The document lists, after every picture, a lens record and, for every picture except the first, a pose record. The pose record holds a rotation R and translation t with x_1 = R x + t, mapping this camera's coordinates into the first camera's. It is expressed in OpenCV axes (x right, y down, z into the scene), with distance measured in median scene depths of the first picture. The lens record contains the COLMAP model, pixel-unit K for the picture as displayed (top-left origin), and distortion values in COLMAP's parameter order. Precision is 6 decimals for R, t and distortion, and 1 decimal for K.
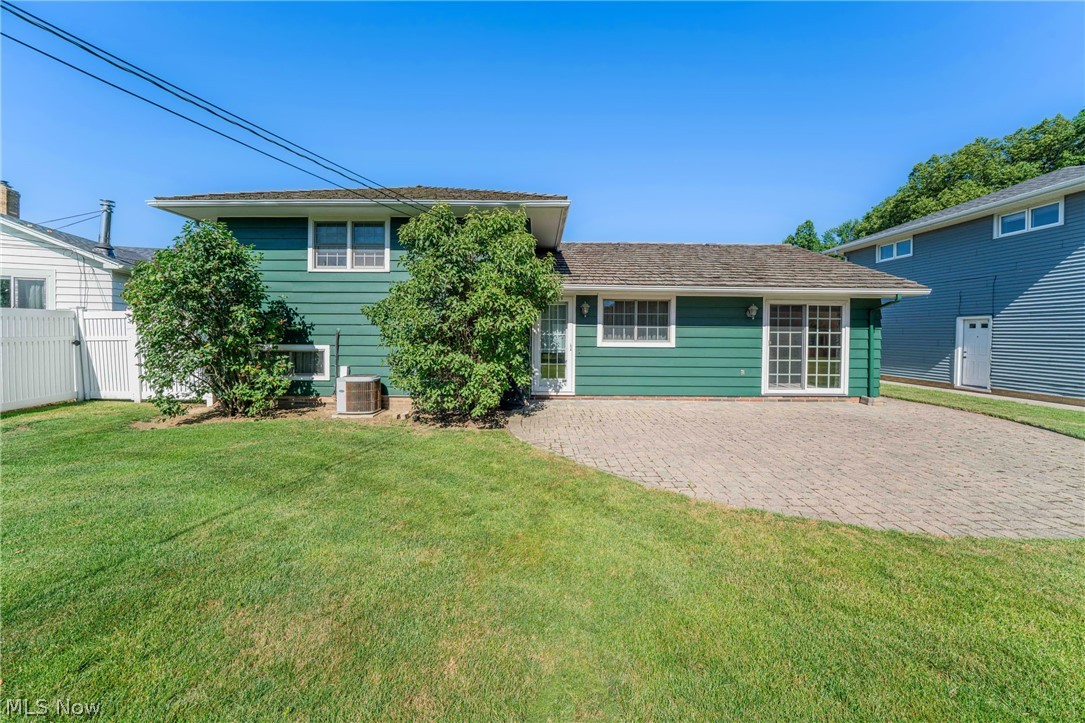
lens RADIAL K [[384.7, 0, 539.2], [0, 384.7, 349.2], [0, 0, 1]] dist [-0.018110, 0.000129]
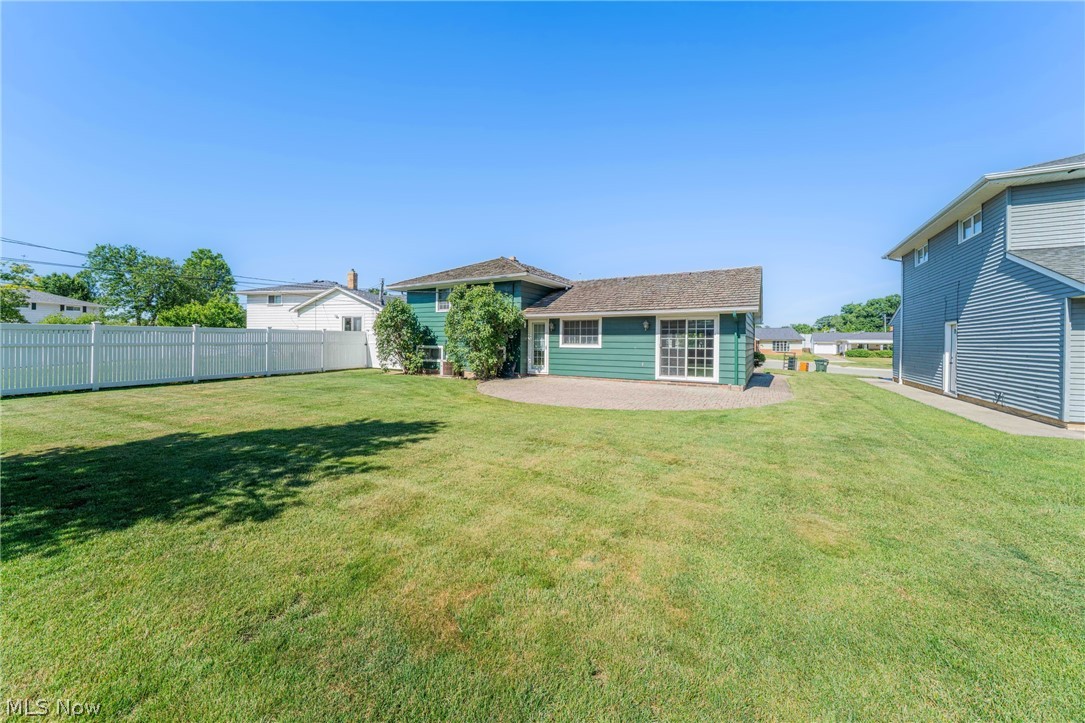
lens RADIAL K [[384.7, 0, 539.2], [0, 384.7, 349.2], [0, 0, 1]] dist [-0.018110, 0.000129]
pose [[0.863555, 0.007839, -0.504193, 0.956146], [-0.020453, 0.999601, -0.019488, 0.037628], [0.503839, 0.027141, 0.863371, -0.562064]]
